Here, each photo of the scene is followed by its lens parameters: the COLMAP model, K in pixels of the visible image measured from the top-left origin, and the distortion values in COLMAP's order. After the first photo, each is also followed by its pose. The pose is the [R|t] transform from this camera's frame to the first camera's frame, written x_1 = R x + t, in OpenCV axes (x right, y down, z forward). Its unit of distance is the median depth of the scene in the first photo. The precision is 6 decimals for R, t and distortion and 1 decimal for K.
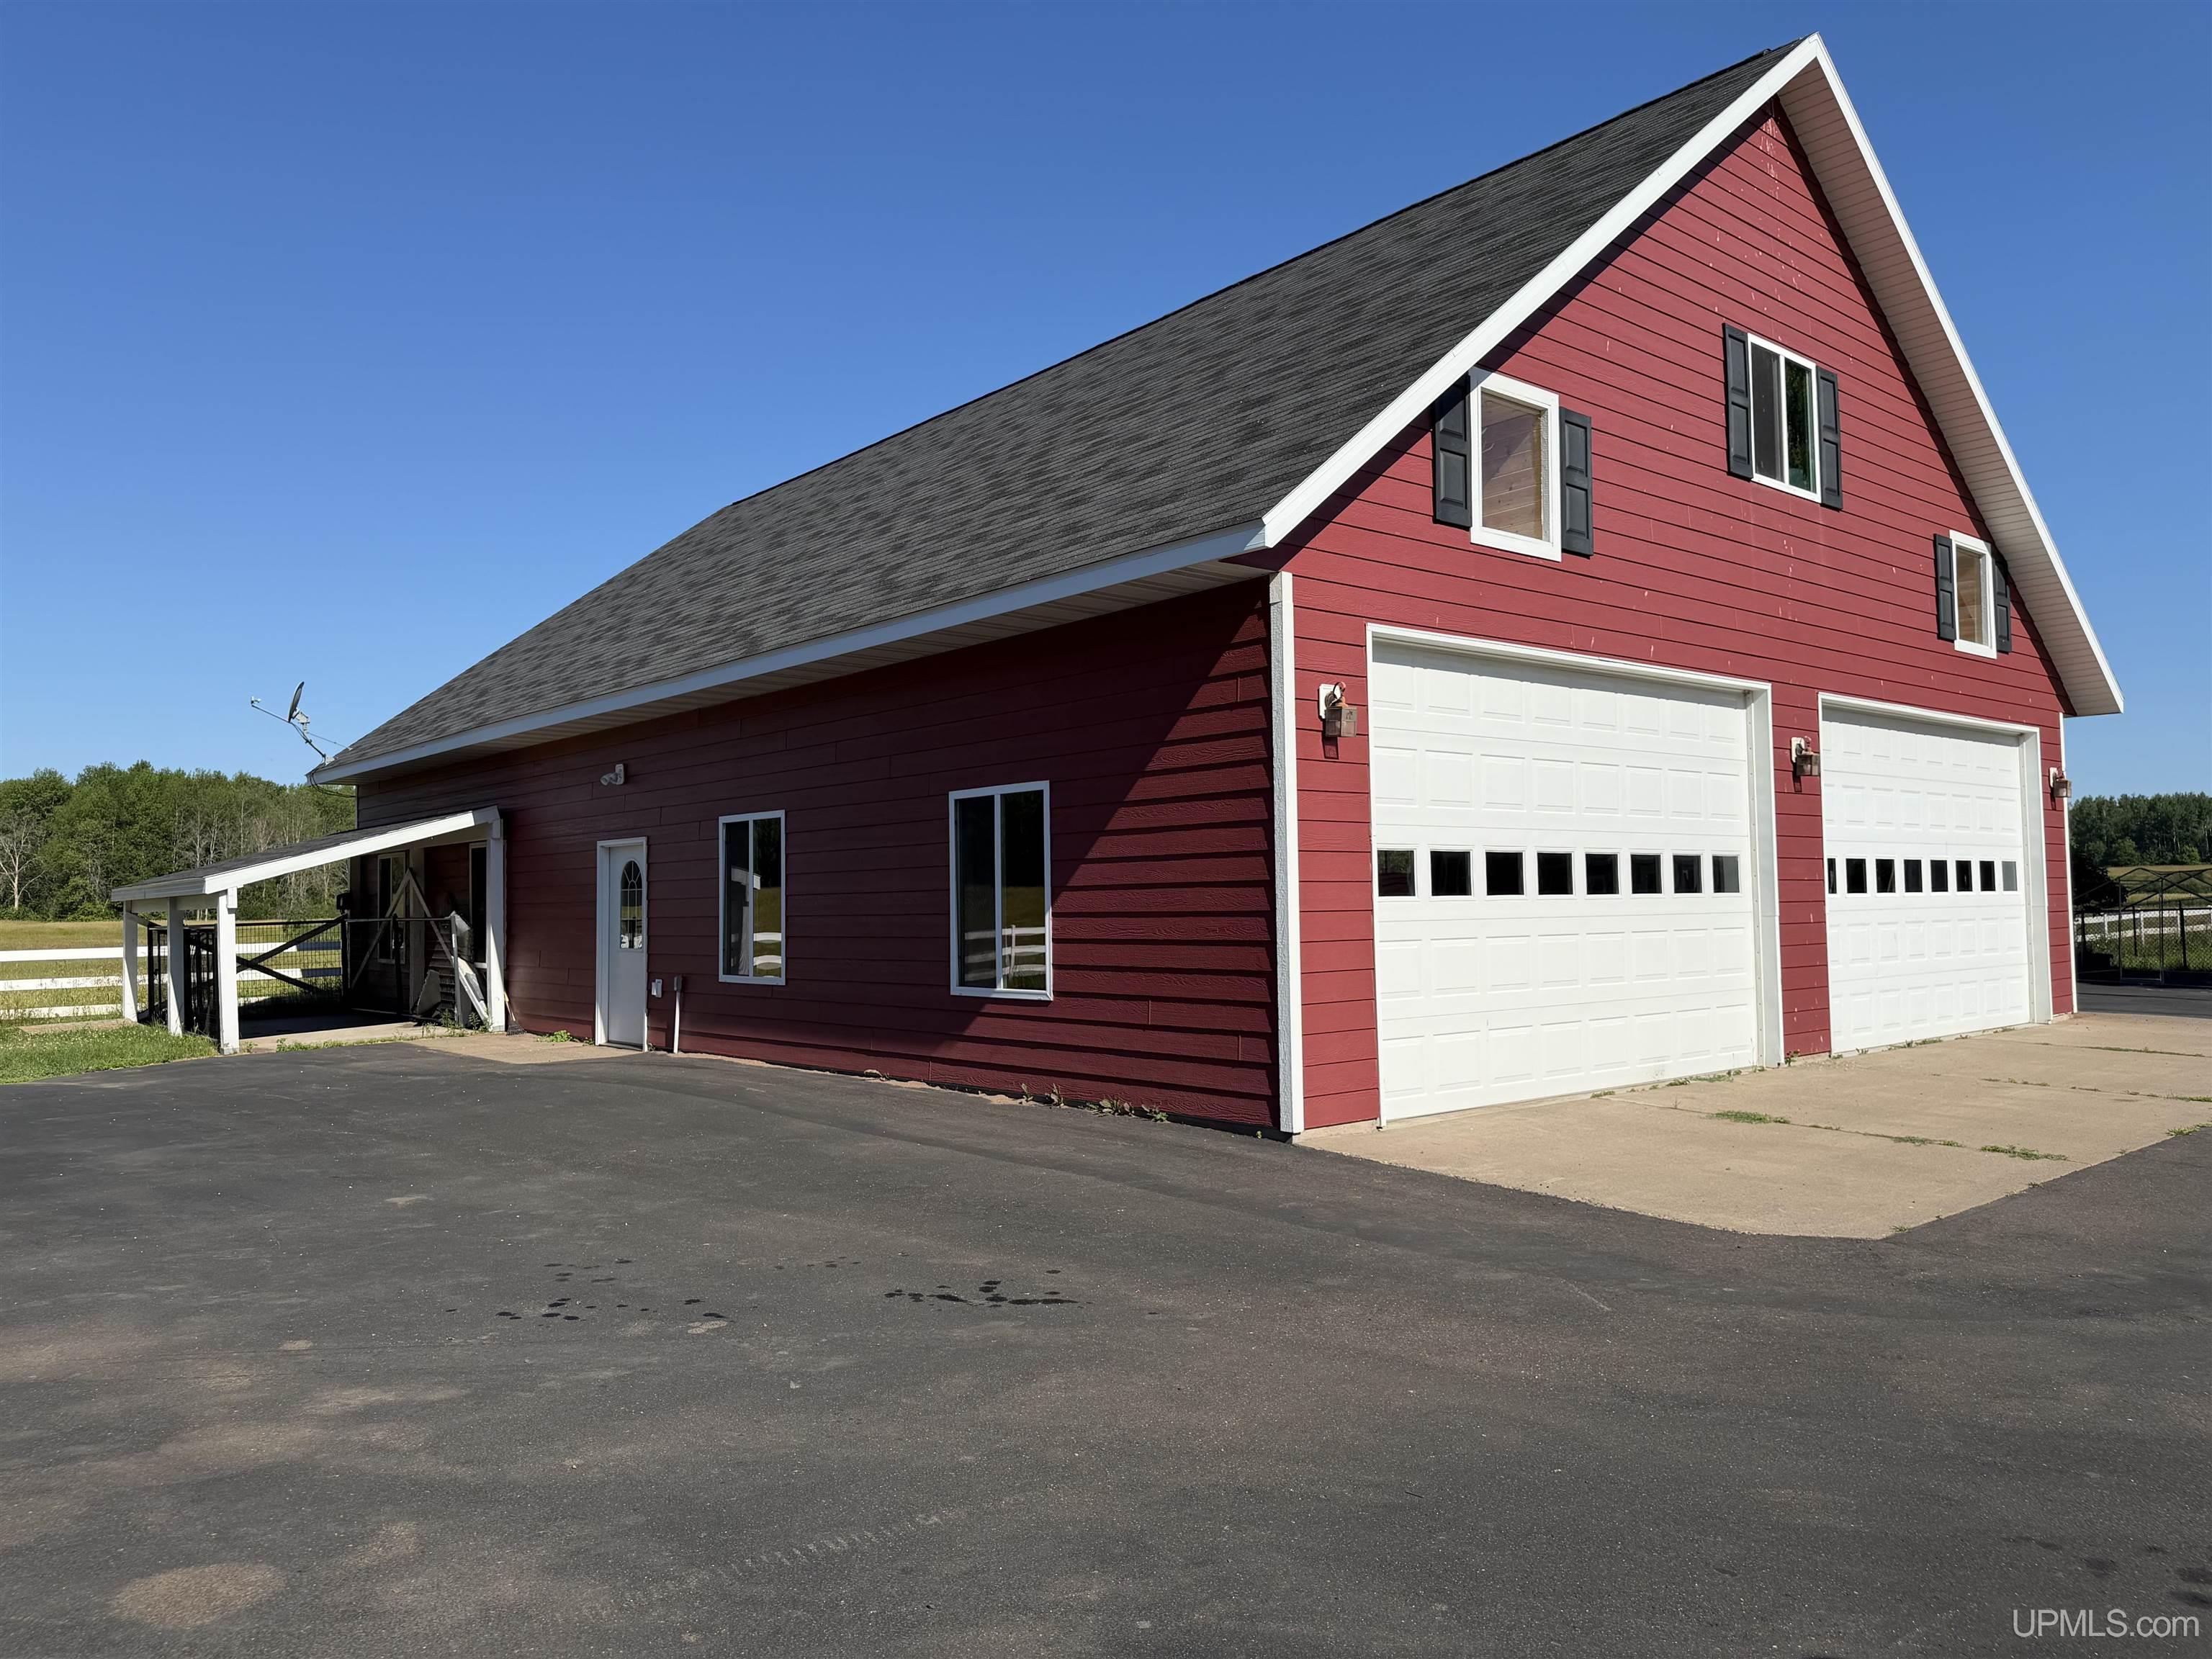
lens RADIAL K [[1563.1, 0, 1110.3], [0, 1563.1, 843.3], [0, 0, 1]] dist [-0.001686, 0.000029]
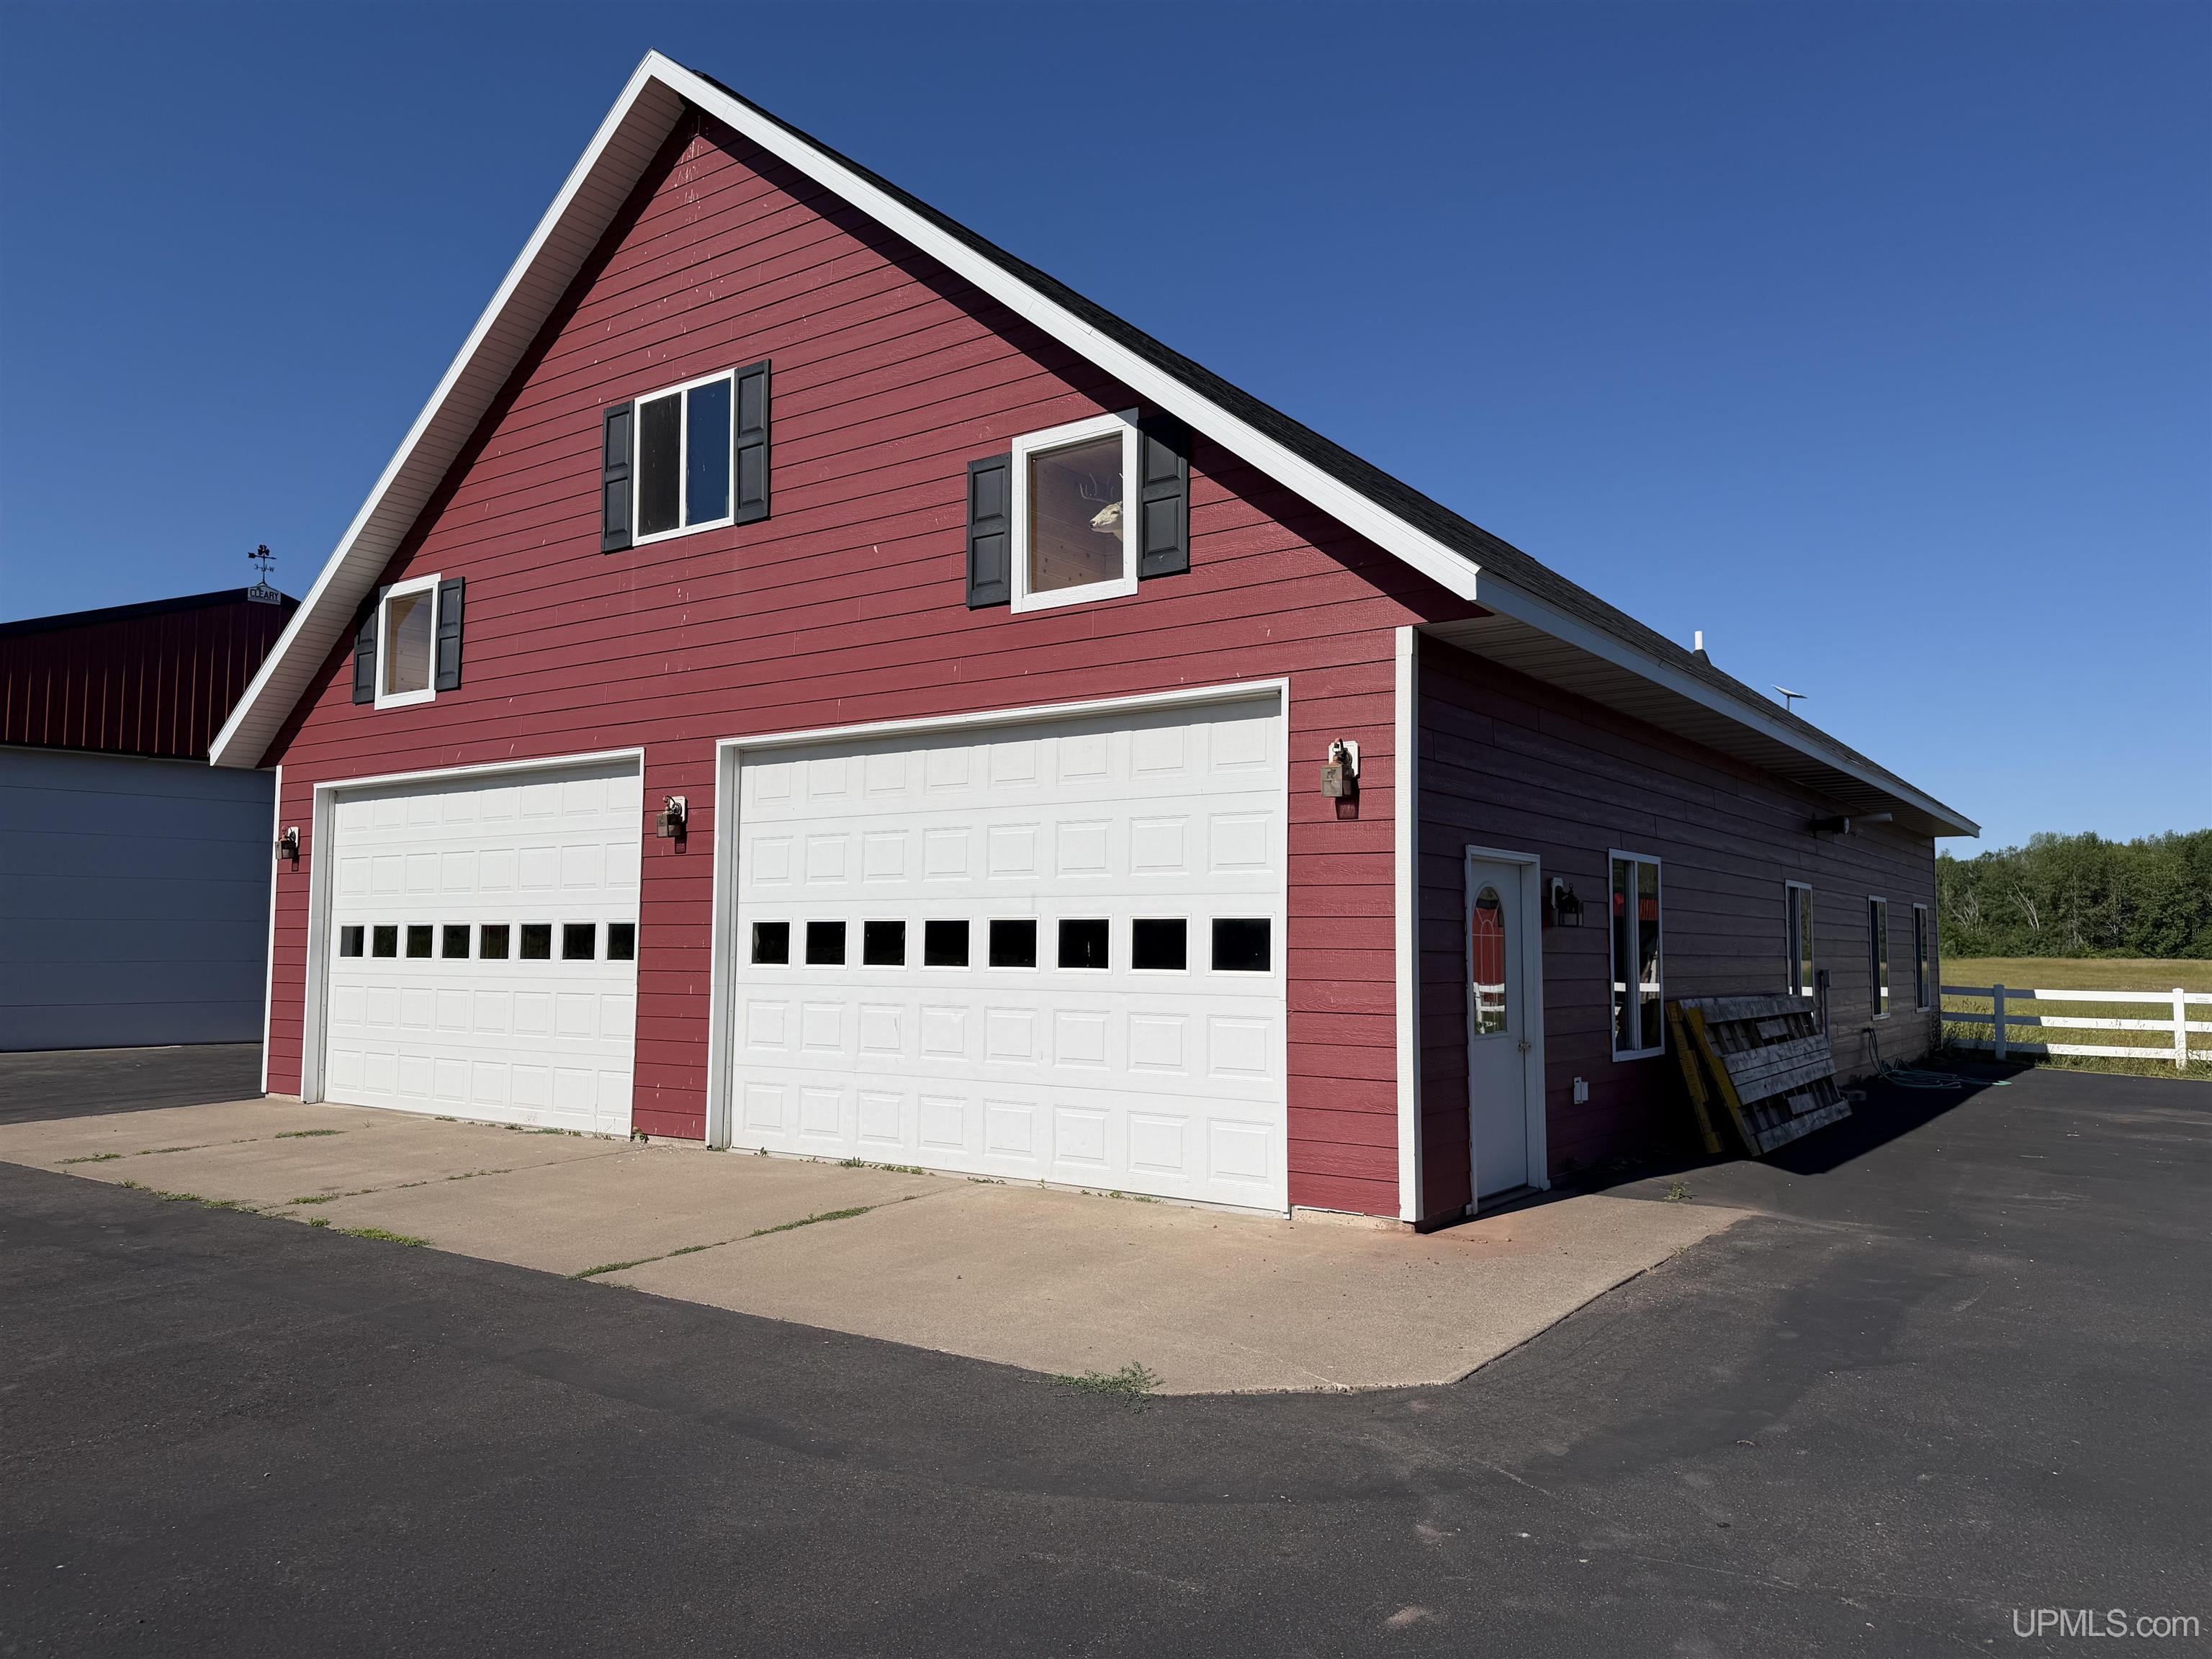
lens RADIAL K [[1539.6, 0, 1103.1], [0, 1539.6, 842.6], [0, 0, 1]] dist [0.148336, -0.186652]
pose [[0.233849, -0.049506, -0.971012, 1.446372], [0.026347, 0.998659, -0.044570, 0.008888], [0.971916, -0.015161, 0.234840, 1.058498]]
